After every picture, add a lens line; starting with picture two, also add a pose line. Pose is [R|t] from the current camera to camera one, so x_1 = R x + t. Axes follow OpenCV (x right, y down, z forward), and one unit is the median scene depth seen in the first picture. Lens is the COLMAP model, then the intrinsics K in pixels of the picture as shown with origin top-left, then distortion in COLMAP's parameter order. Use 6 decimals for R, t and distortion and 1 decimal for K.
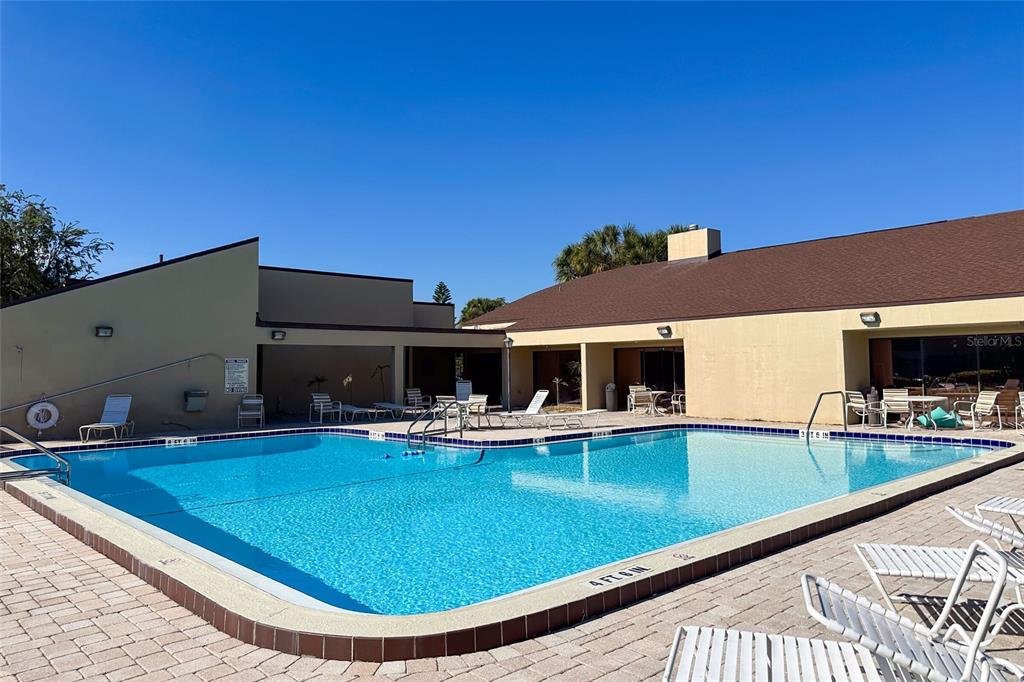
lens RADIAL K [[710.0, 0, 512.8], [0, 710.0, 341.4], [0, 0, 1]] dist [0.057753, -0.012791]
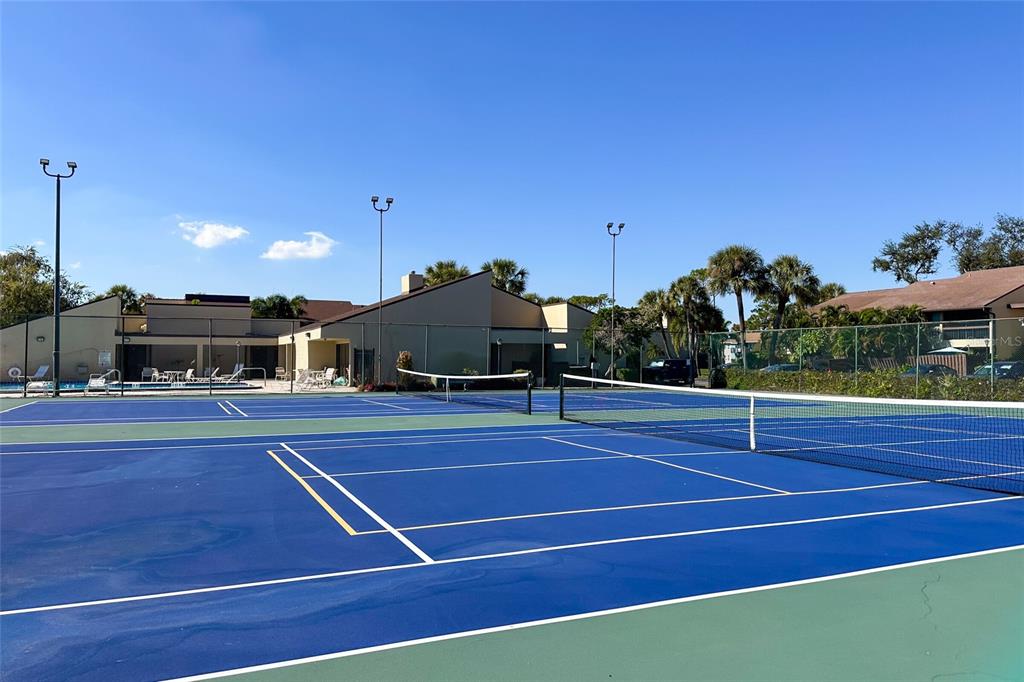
lens RADIAL K [[710.0, 0, 510.8], [0, 710.0, 344.7], [0, 0, 1]] dist [0.057753, -0.012791]
pose [[0.949019, 0.006933, -0.315142, 1.447016], [-0.004174, 0.999947, 0.009429, -0.019020], [0.315191, -0.007633, 0.948998, -0.678626]]
